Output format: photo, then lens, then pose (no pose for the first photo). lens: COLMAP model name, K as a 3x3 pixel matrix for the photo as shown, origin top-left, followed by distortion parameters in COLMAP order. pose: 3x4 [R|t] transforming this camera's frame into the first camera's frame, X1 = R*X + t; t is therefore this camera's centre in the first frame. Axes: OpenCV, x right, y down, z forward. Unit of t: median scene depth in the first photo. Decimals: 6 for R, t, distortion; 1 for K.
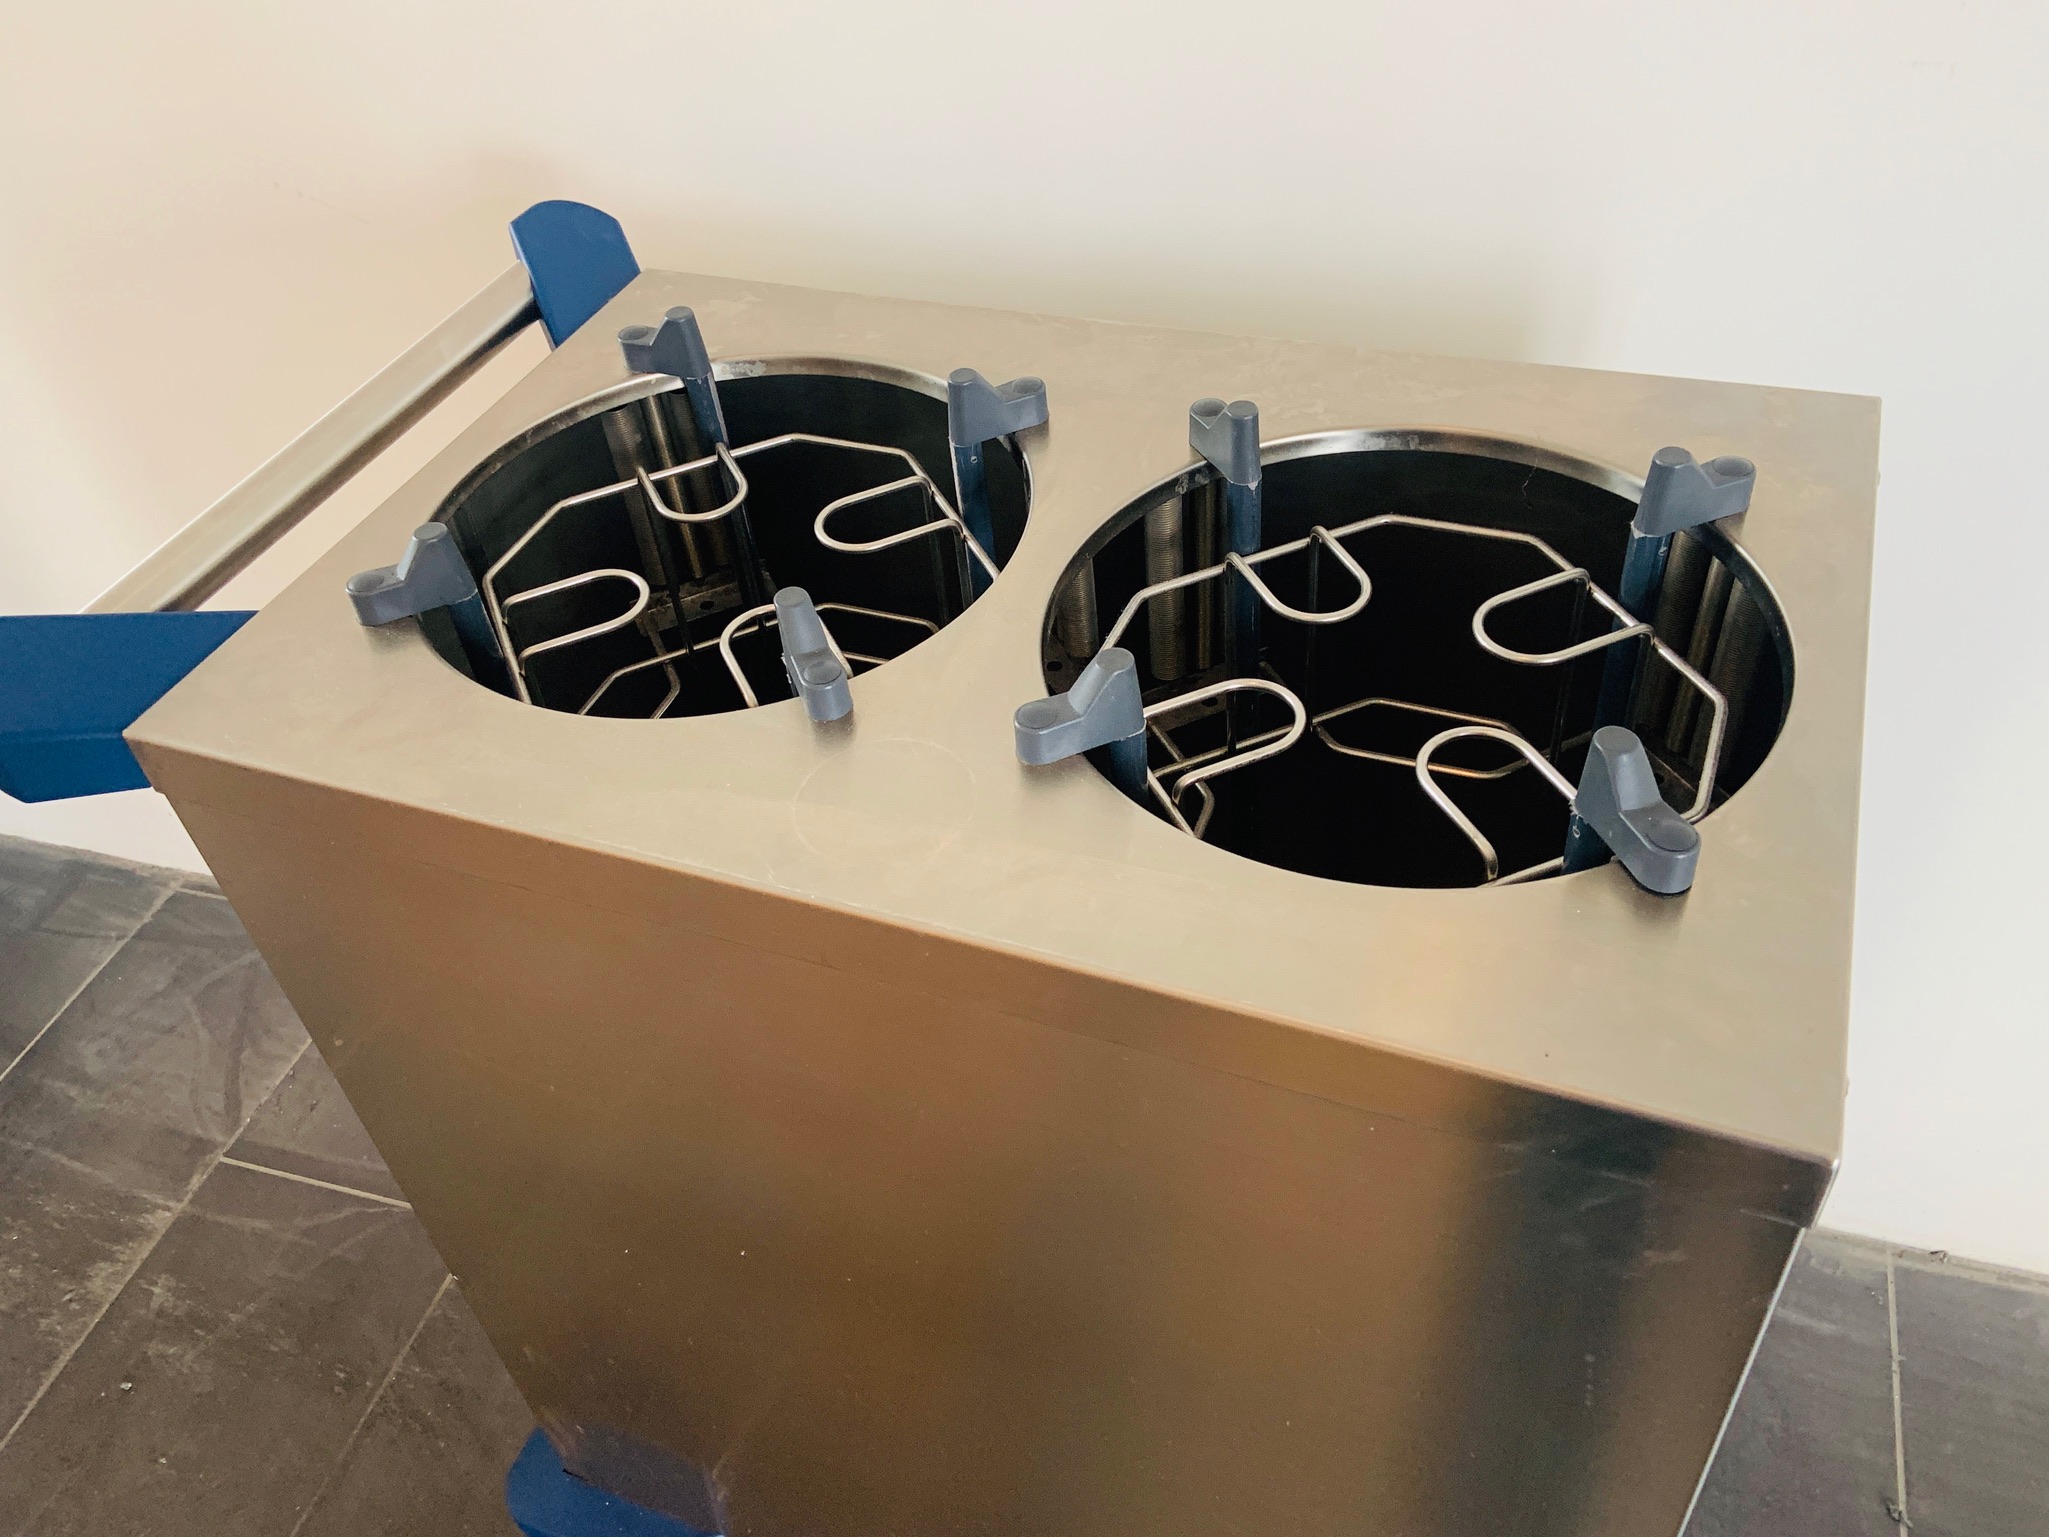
lens RADIAL K [[1671.9, 0, 1013.5], [0, 1671.9, 760.3], [0, 0, 1]] dist [0.132102, -0.172686]
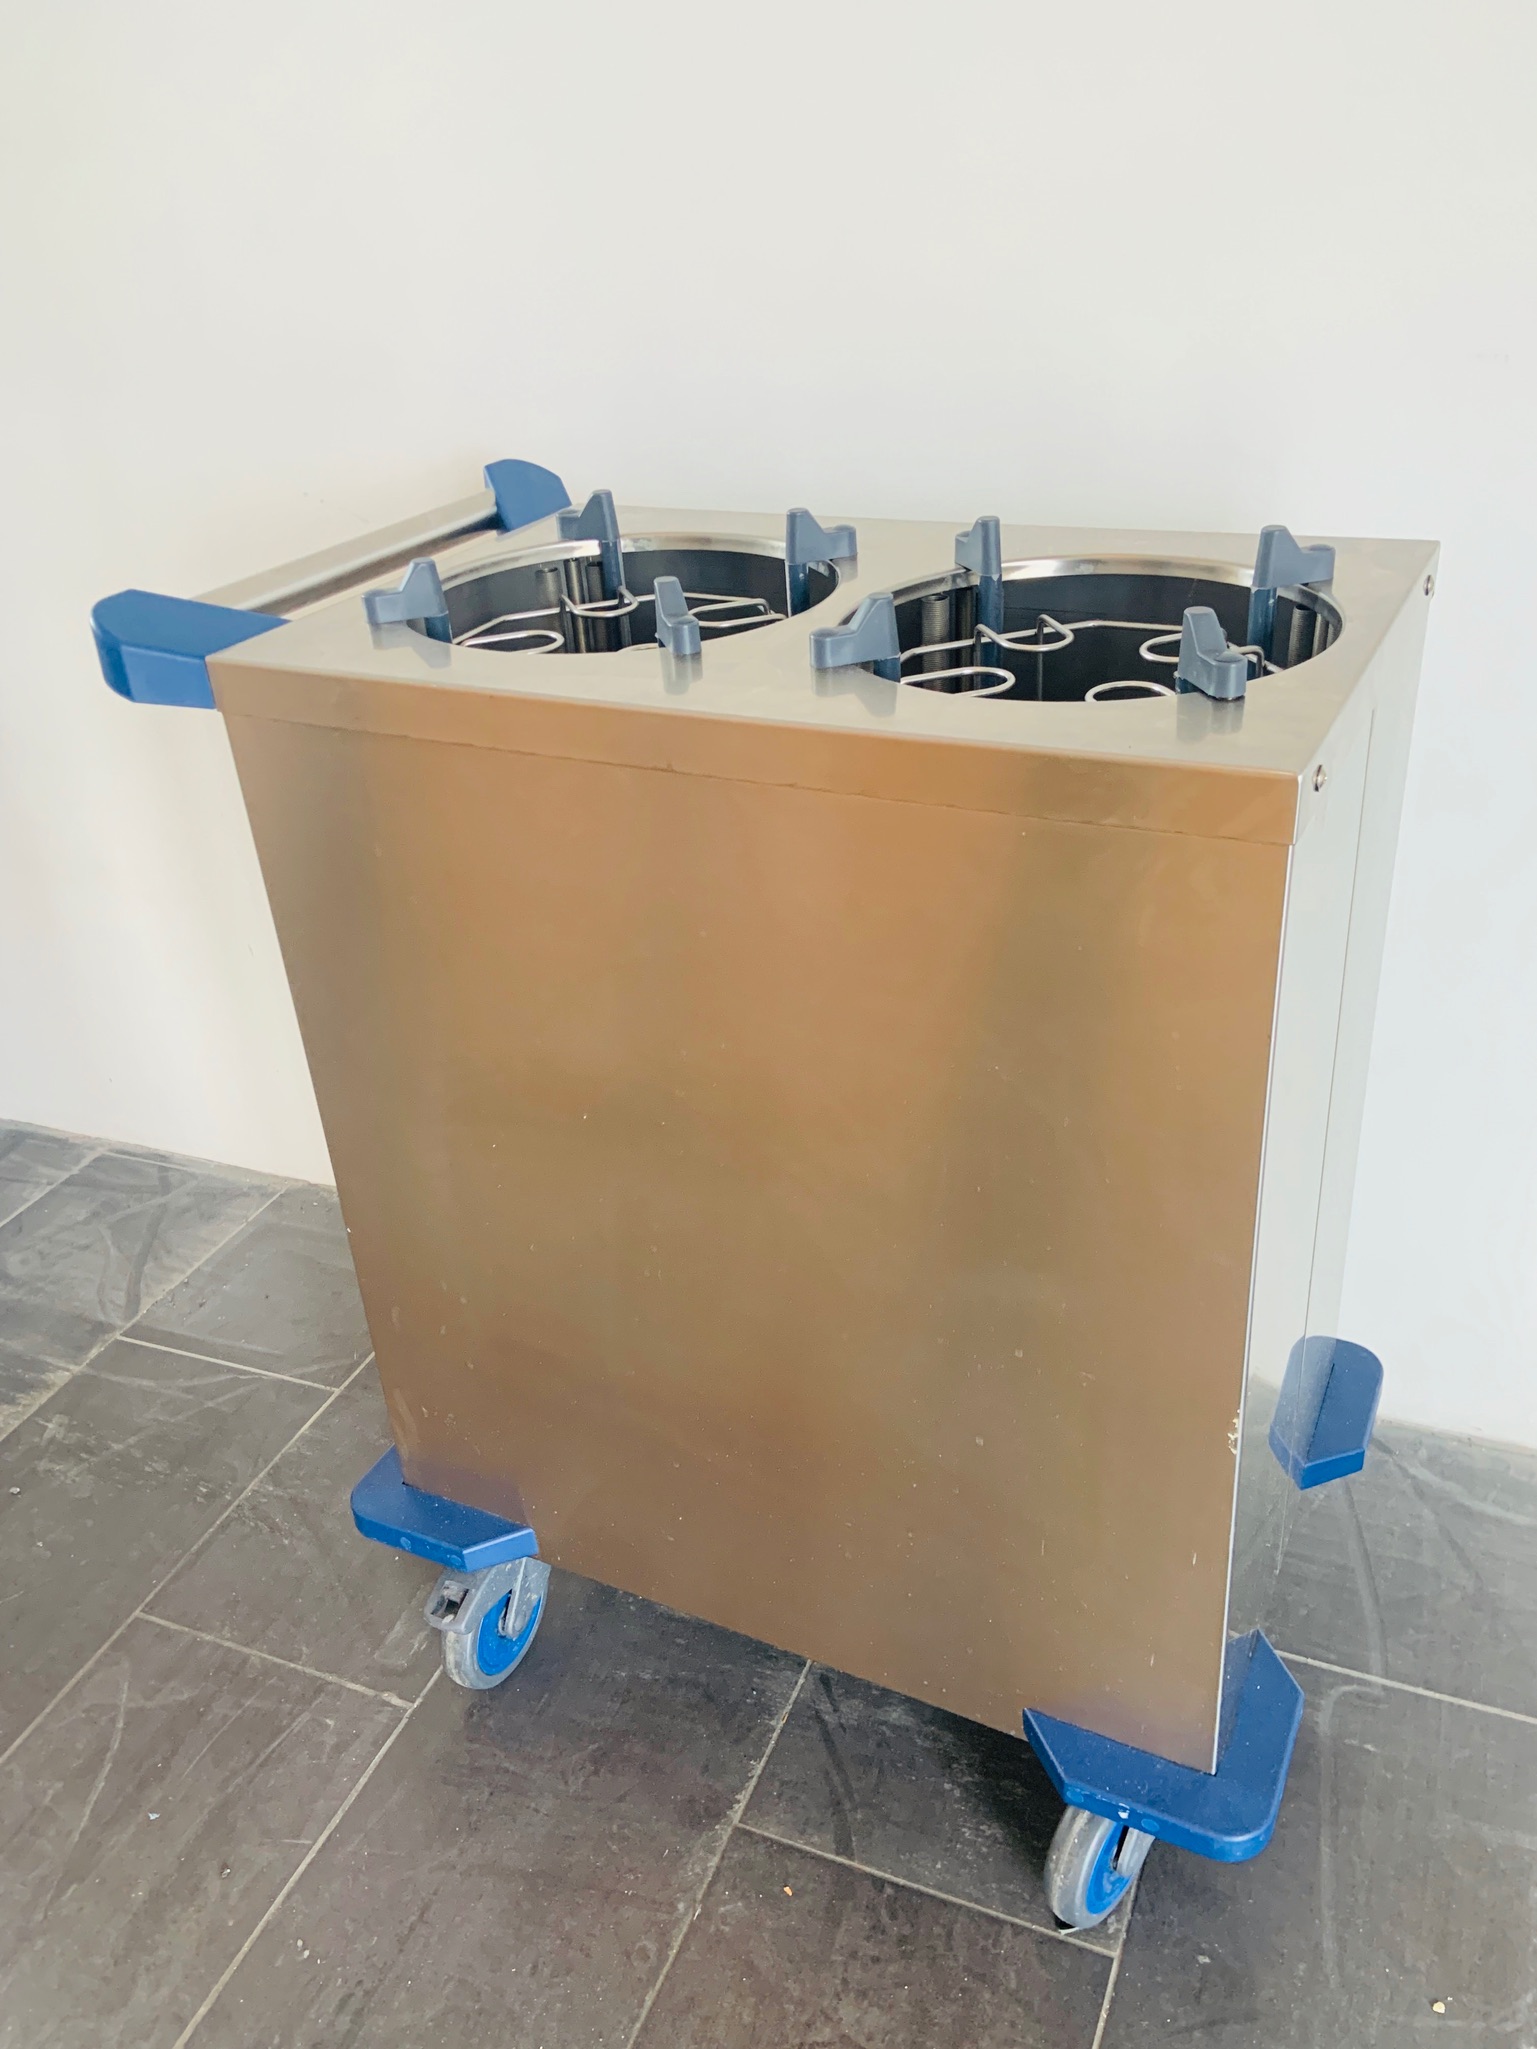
lens RADIAL K [[1671.9, 0, 800.5], [0, 1671.9, 1023.3], [0, 0, 1]] dist [0.132102, -0.172686]
pose [[0.997048, 0.061392, -0.046122, 0.063465], [-0.070240, 0.971876, -0.224773, 0.500488], [0.031026, 0.227349, 0.973319, -0.284994]]
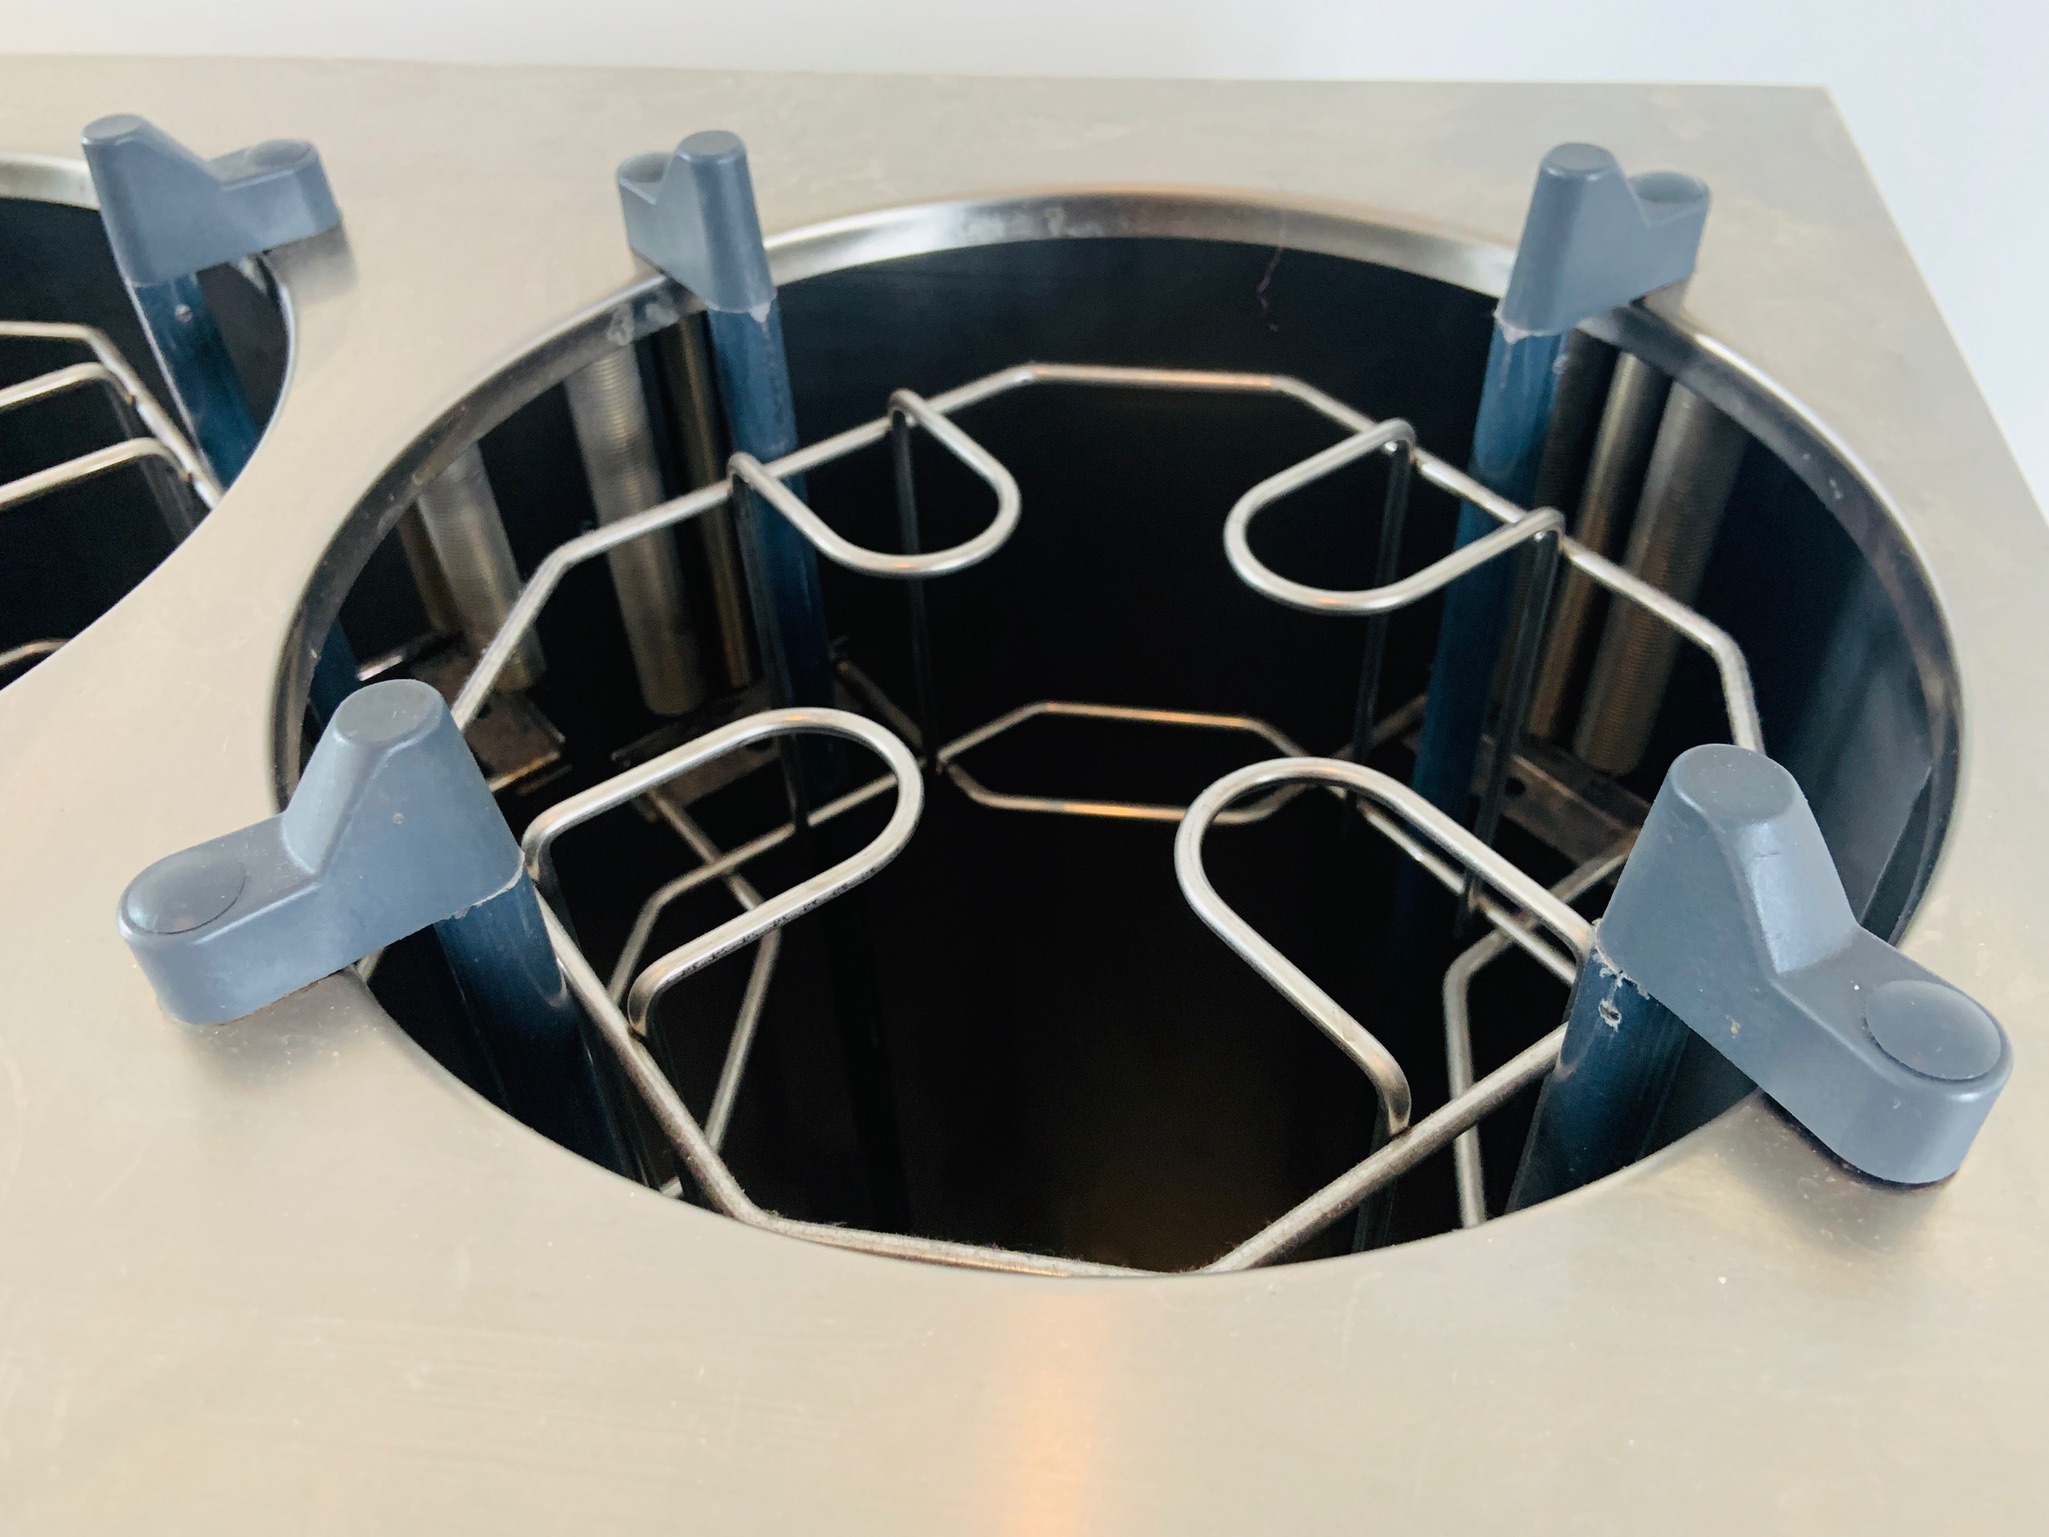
lens RADIAL K [[1671.9, 0, 1013.5], [0, 1671.9, 760.3], [0, 0, 1]] dist [0.132102, -0.172686]
pose [[0.969399, -0.125081, 0.211236, 0.087624], [0.124077, 0.992108, 0.018058, -0.030896], [-0.211827, 0.008704, 0.977268, 0.470401]]
